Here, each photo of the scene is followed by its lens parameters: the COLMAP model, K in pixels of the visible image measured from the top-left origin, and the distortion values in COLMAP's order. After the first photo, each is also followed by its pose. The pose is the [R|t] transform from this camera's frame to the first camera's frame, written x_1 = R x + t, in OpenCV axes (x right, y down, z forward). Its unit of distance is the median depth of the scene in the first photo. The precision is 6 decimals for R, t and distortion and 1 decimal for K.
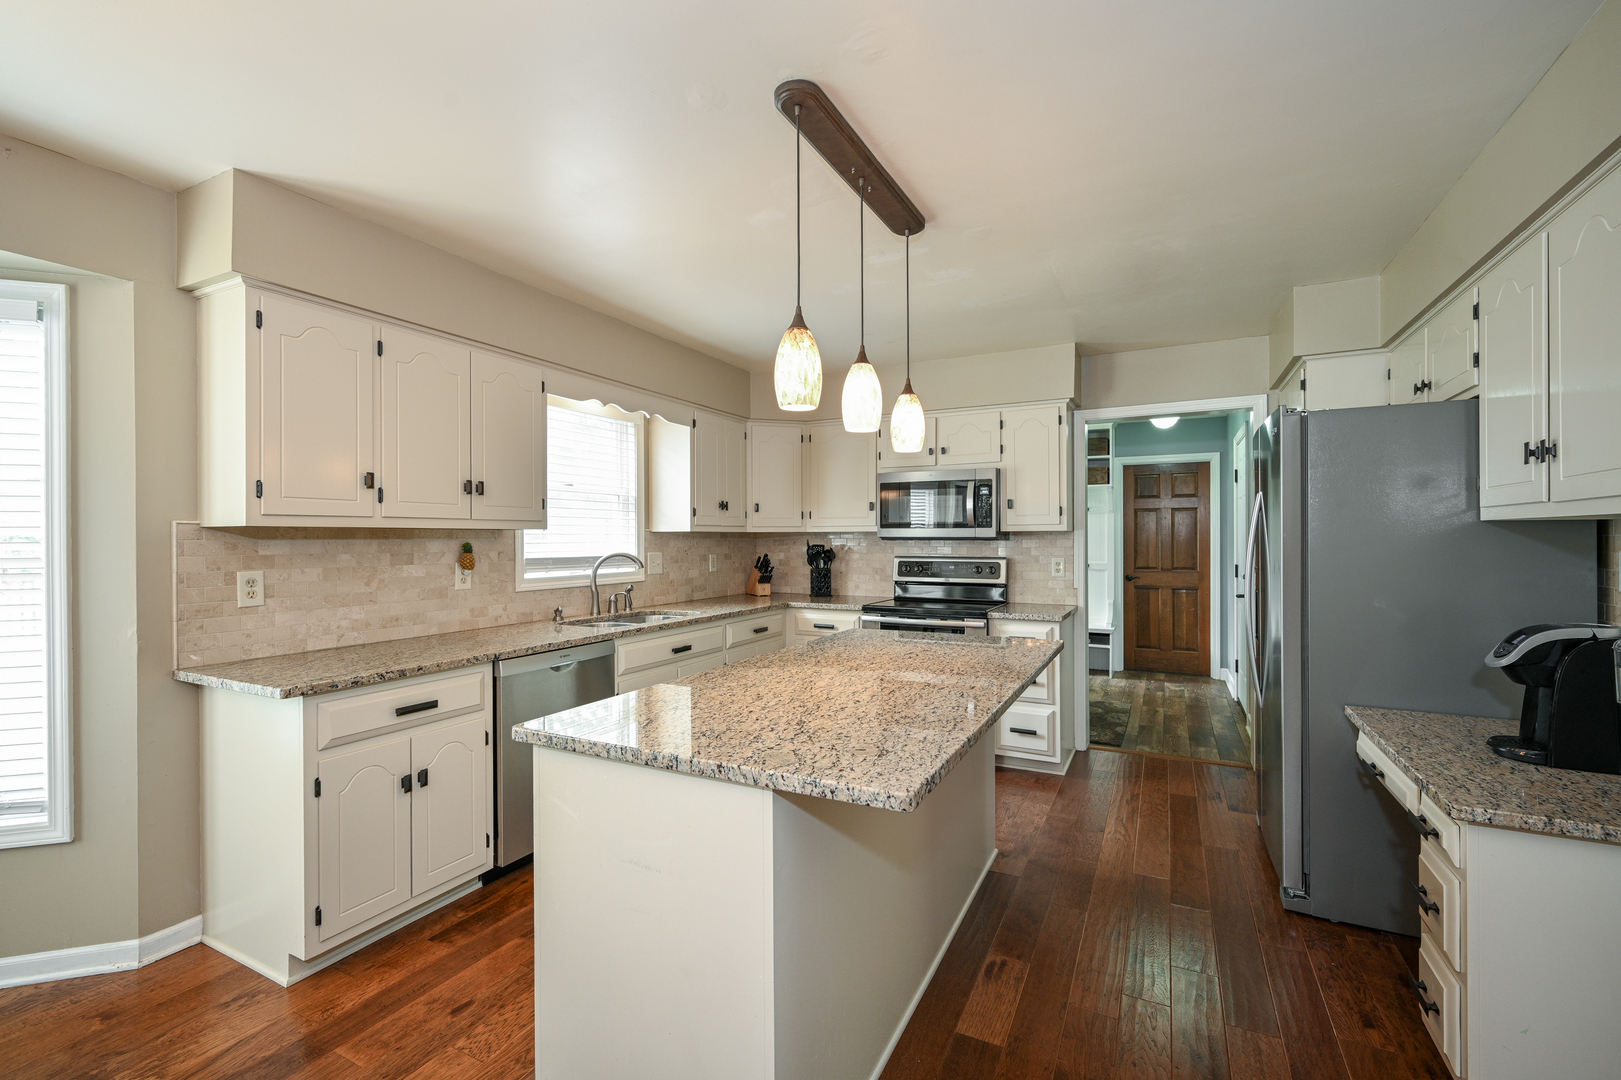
lens RADIAL K [[695.2, 0, 809.2], [0, 695.2, 537.1], [0, 0, 1]] dist [-0.000875, 0.001111]
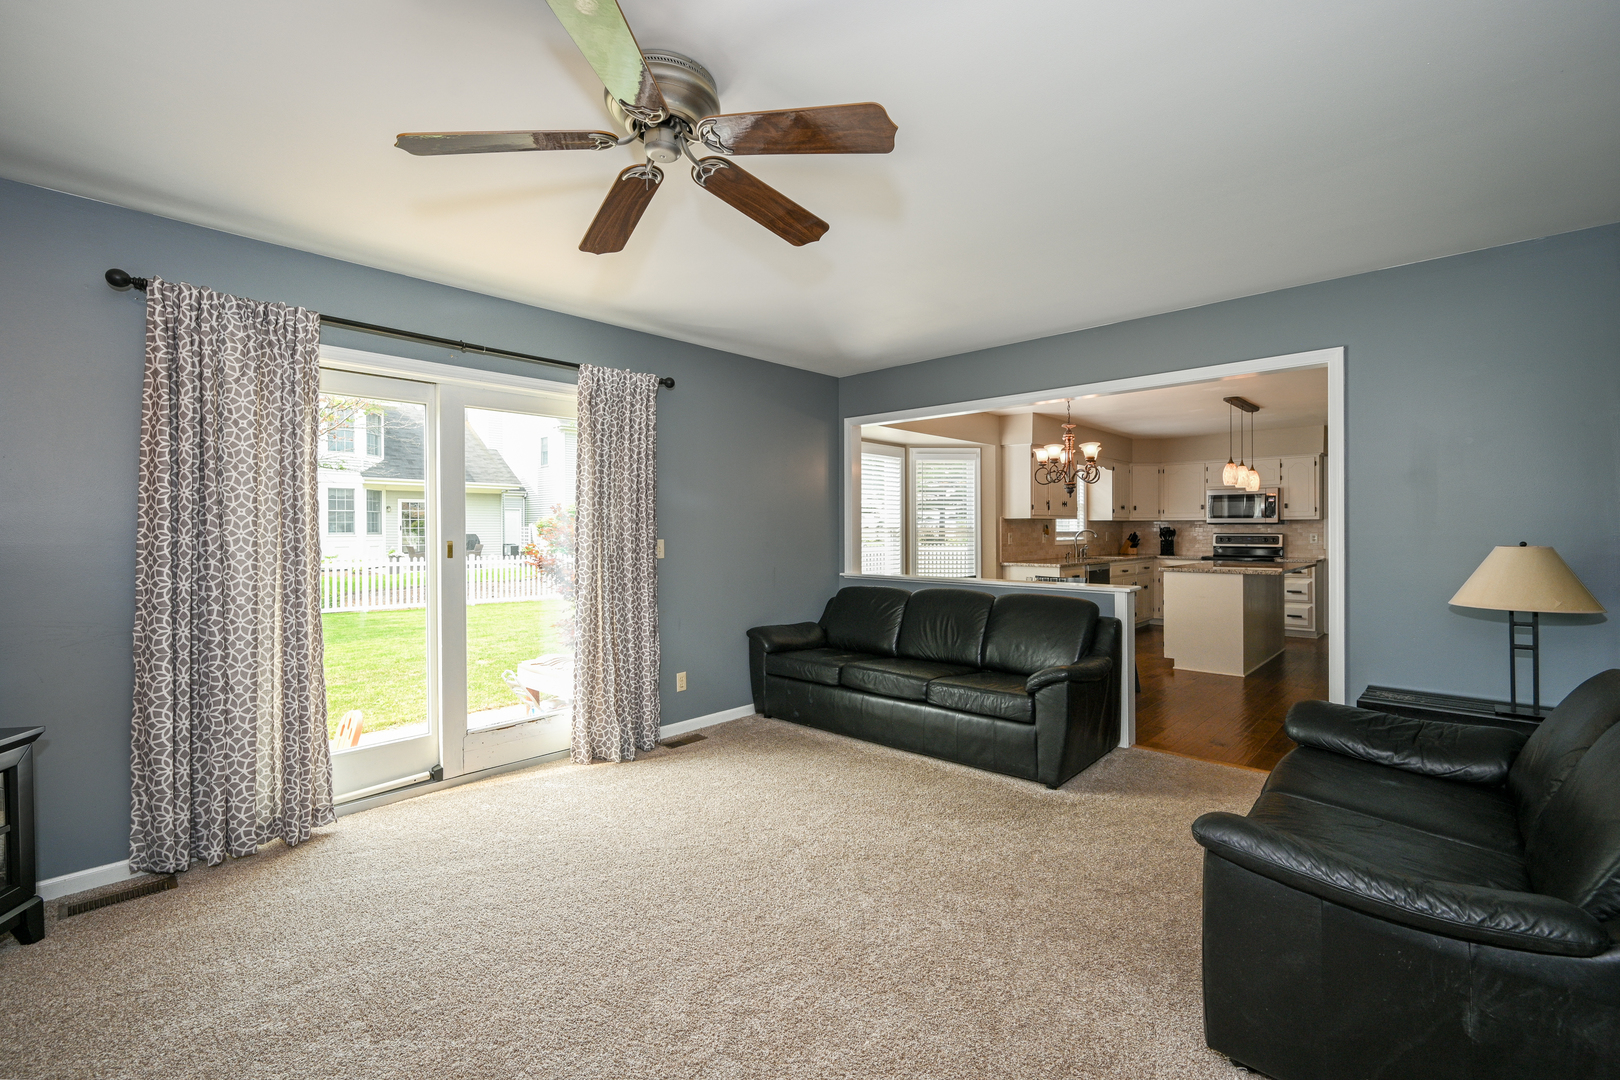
lens RADIAL K [[694.8, 0, 810.2], [0, 694.8, 532.9], [0, 0, 1]] dist [-0.000875, 0.001111]
pose [[0.960505, 0.003490, -0.278242, -0.621200], [-0.001399, 0.999969, 0.007713, 0.020973], [0.278260, -0.007019, 0.960480, -1.716951]]
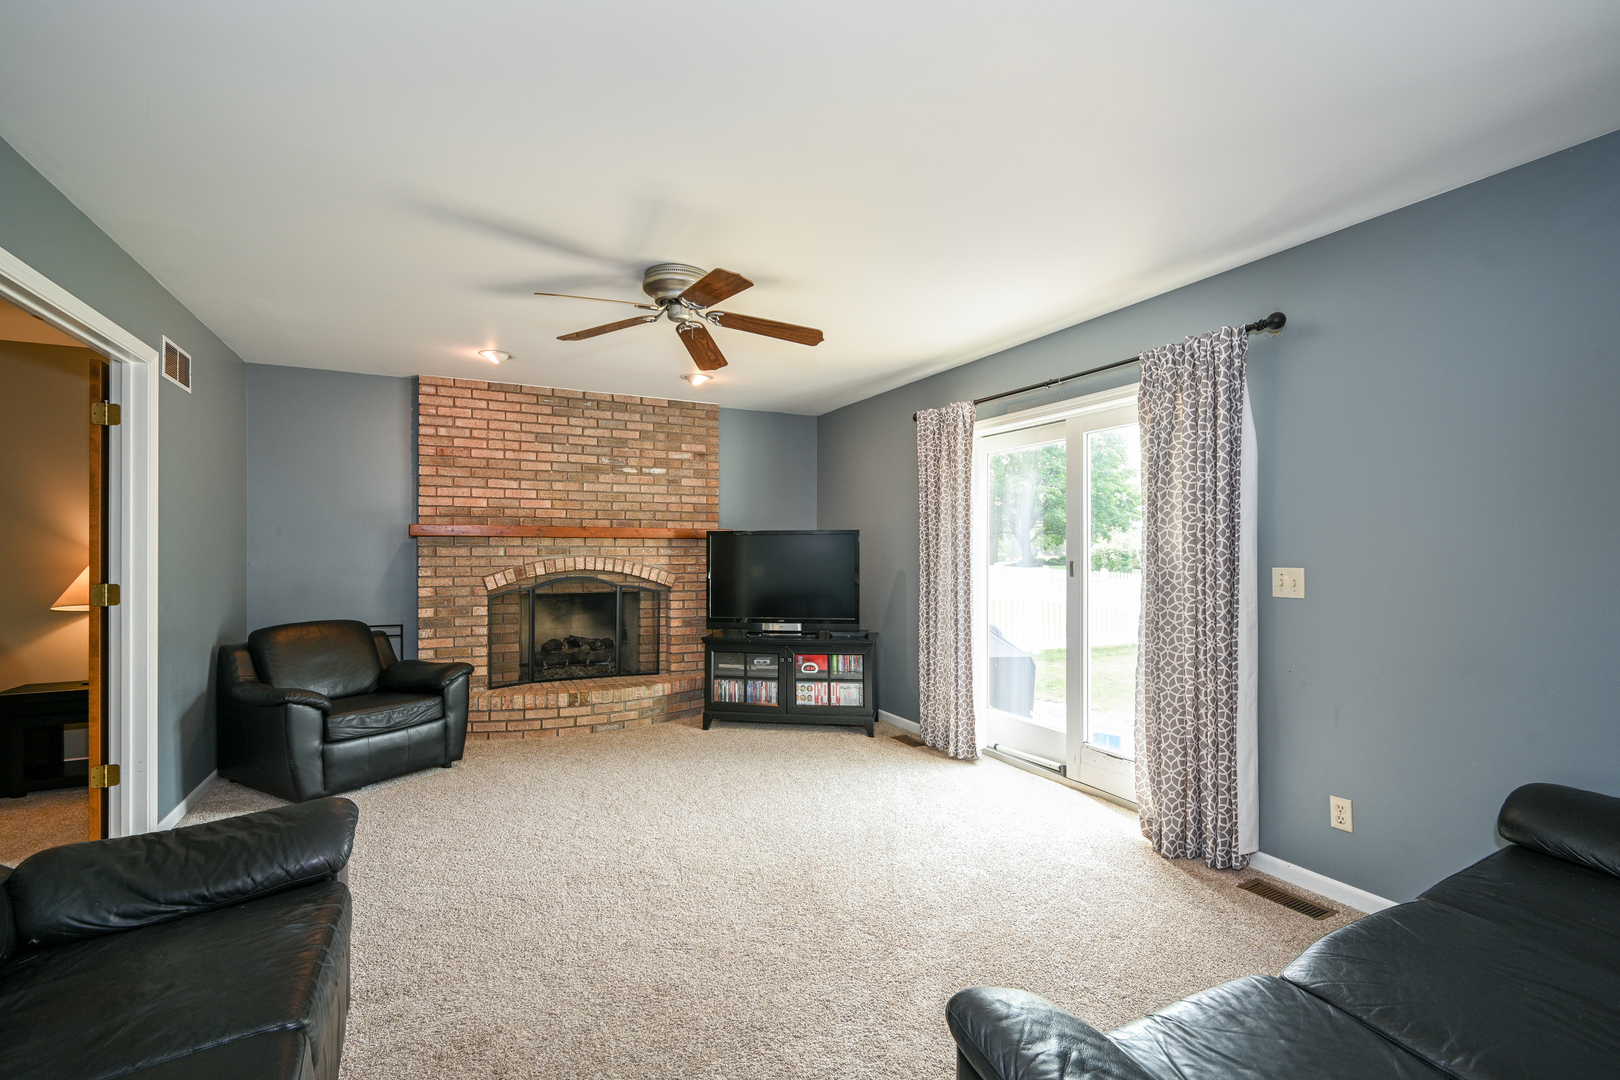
lens RADIAL K [[694.8, 0, 809.8], [0, 694.8, 553.0], [0, 0, 1]] dist [-0.000875, 0.001111]
pose [[-0.580953, 0.007808, -0.813900, -0.230910], [0.000347, 0.999956, 0.009345, 0.018287], [0.813937, 0.005146, -0.580930, -0.462799]]
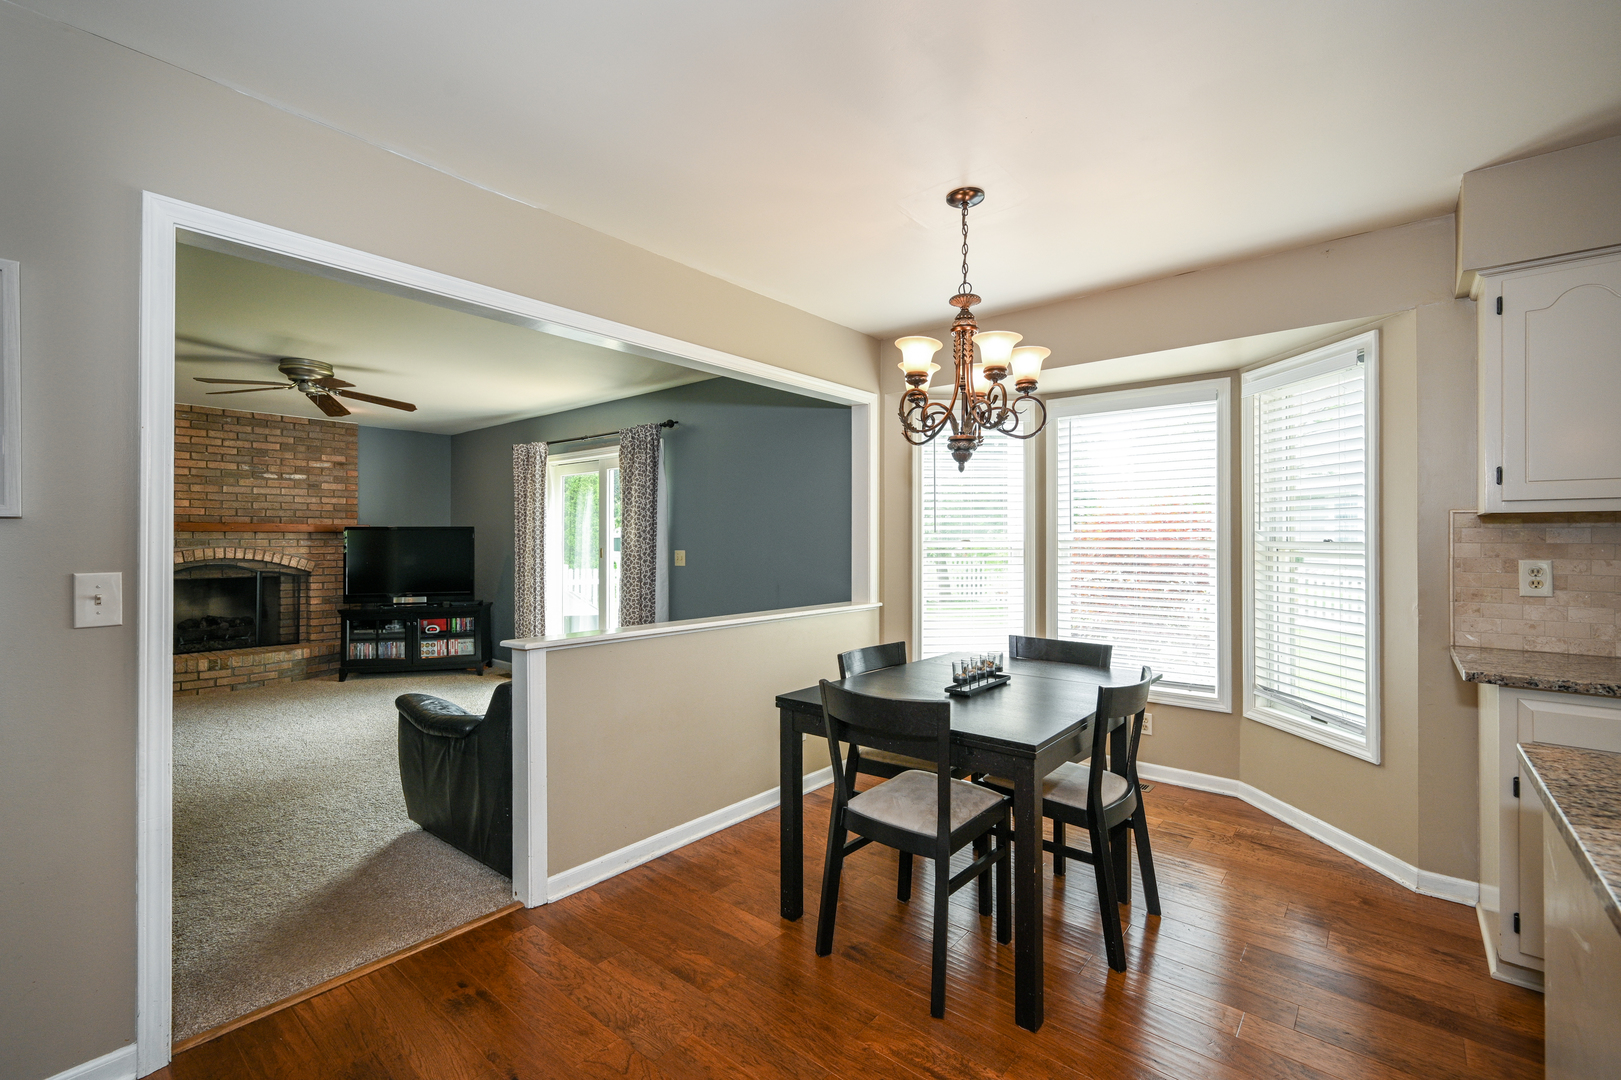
lens RADIAL K [[695.2, 0, 796.4], [0, 695.2, 538.8], [0, 0, 1]] dist [-0.000875, 0.001111]
pose [[-0.227225, 0.002579, -0.973839, 0.288165], [0.000431, 0.999997, 0.002548, 0.013138], [0.973842, 0.000160, -0.227225, 0.172091]]
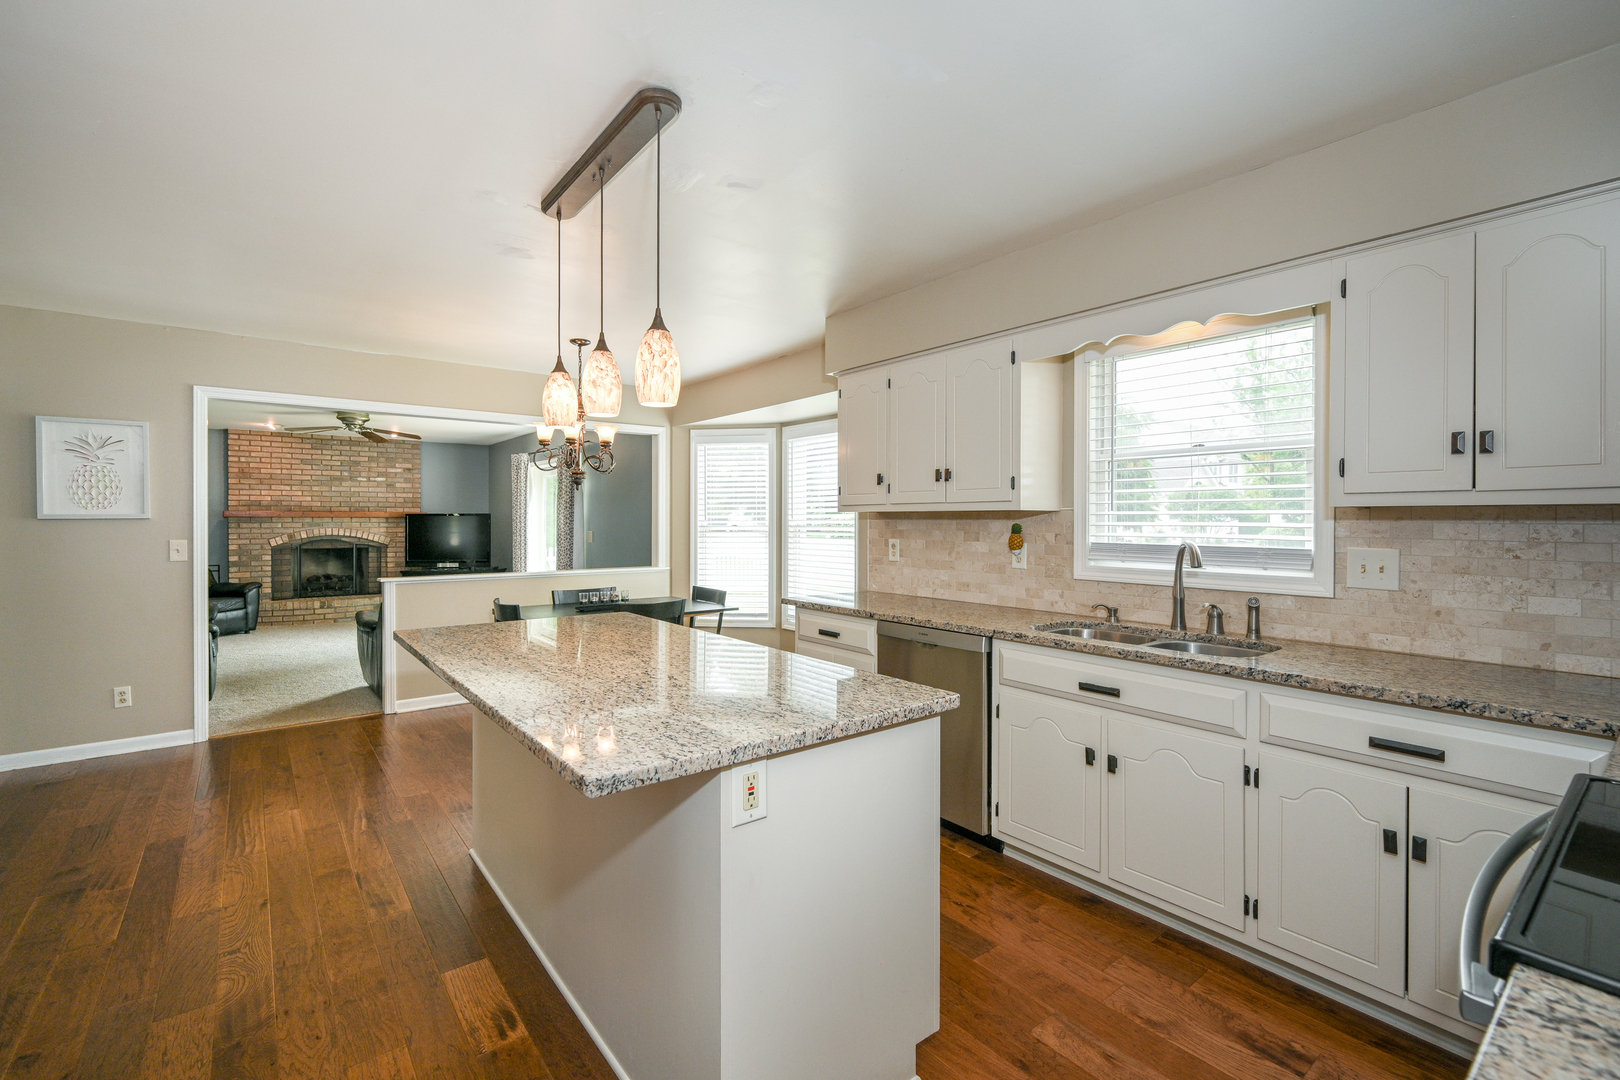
lens RADIAL K [[694.8, 0, 787.8], [0, 694.8, 526.7], [0, 0, 1]] dist [-0.000875, 0.001111]
pose [[-0.419021, 0.012953, -0.907884, 0.605160], [0.000725, 0.999903, 0.013931, -0.002407], [0.907976, 0.005180, -0.418990, 1.134824]]
